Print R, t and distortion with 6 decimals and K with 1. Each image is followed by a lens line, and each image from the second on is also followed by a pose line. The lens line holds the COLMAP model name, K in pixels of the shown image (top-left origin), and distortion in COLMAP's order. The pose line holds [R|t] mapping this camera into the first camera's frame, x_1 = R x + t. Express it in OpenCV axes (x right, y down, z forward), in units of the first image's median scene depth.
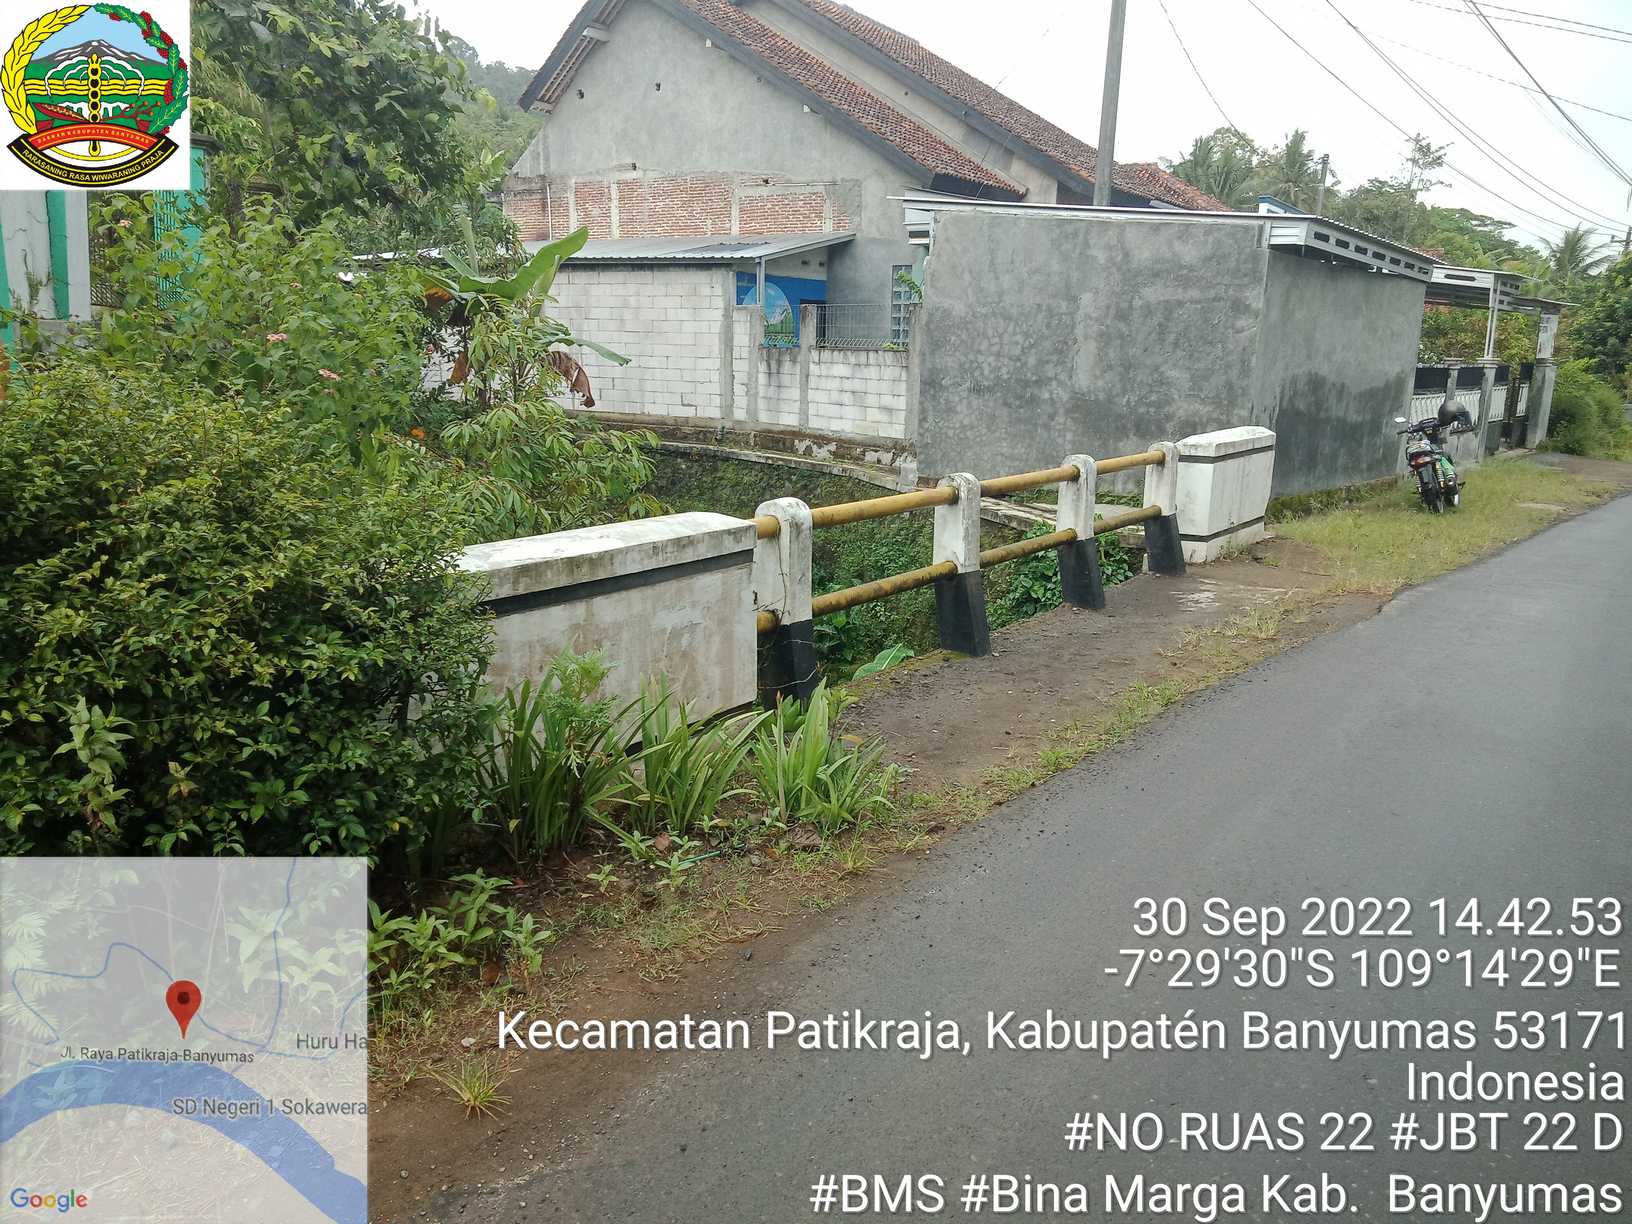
lens RADIAL K [[1245.9, 0, 816.0], [0, 1245.9, 612.0], [0, 0, 1]] dist [0.005659, -0.002301]
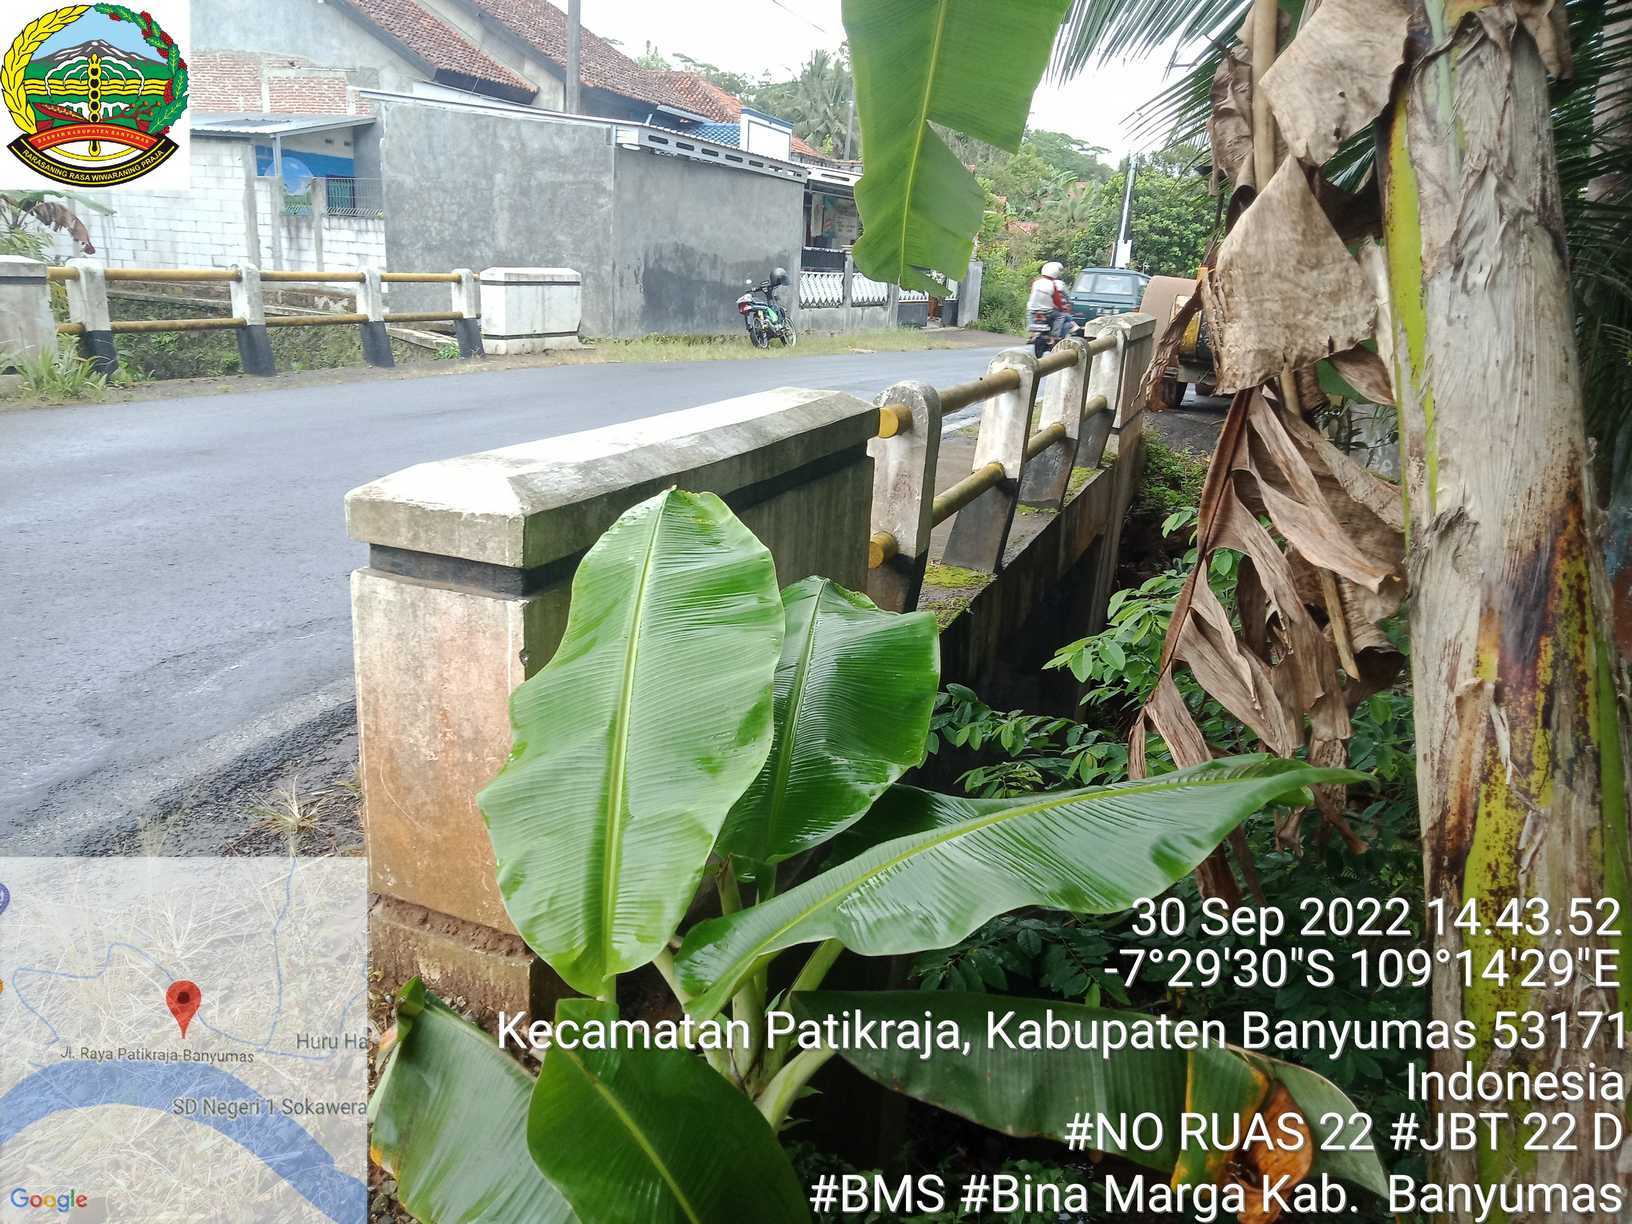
lens RADIAL K [[1186.4, 0, 816.0], [0, 1186.4, 612.0], [0, 0, 1]] dist [0.051795, -0.087243]
pose [[0.960146, -0.049783, 0.275029, 0.113152], [0.025333, 0.995460, 0.091749, 0.065669], [-0.278348, -0.081125, 0.957048, -0.227146]]
